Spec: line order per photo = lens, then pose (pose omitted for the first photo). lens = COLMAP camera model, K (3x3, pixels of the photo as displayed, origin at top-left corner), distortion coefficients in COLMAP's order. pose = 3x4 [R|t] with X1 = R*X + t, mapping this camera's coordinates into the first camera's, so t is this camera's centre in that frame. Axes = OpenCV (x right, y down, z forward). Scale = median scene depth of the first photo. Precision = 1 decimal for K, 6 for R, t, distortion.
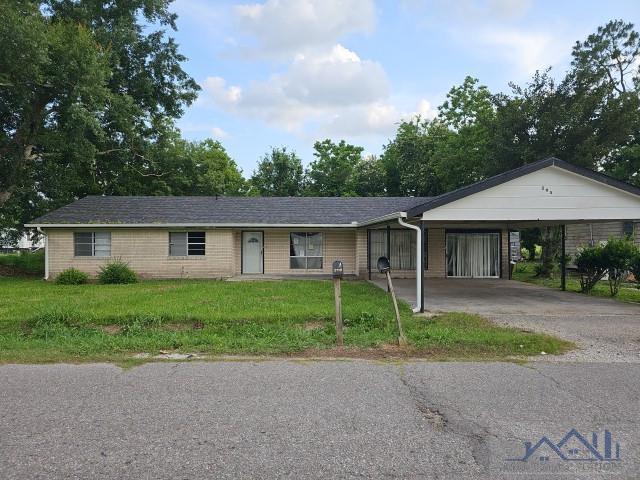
lens RADIAL K [[435.0, 0, 320.0], [0, 435.0, 240.0], [0, 0, 1]] dist [0.041555, -0.000164]
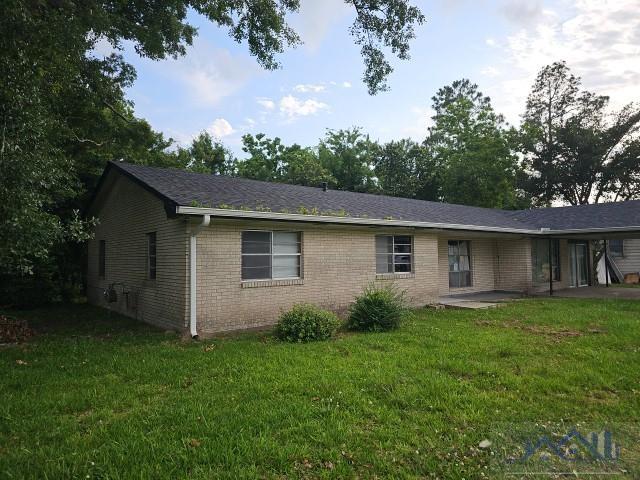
lens RADIAL K [[435.0, 0, 320.0], [0, 435.0, 240.0], [0, 0, 1]] dist [0.041555, -0.000164]
pose [[0.792075, 0.018399, 0.610147, -0.774487], [0.007785, 0.999160, -0.040237, 0.011387], [-0.610375, 0.036621, 0.791266, 0.556395]]
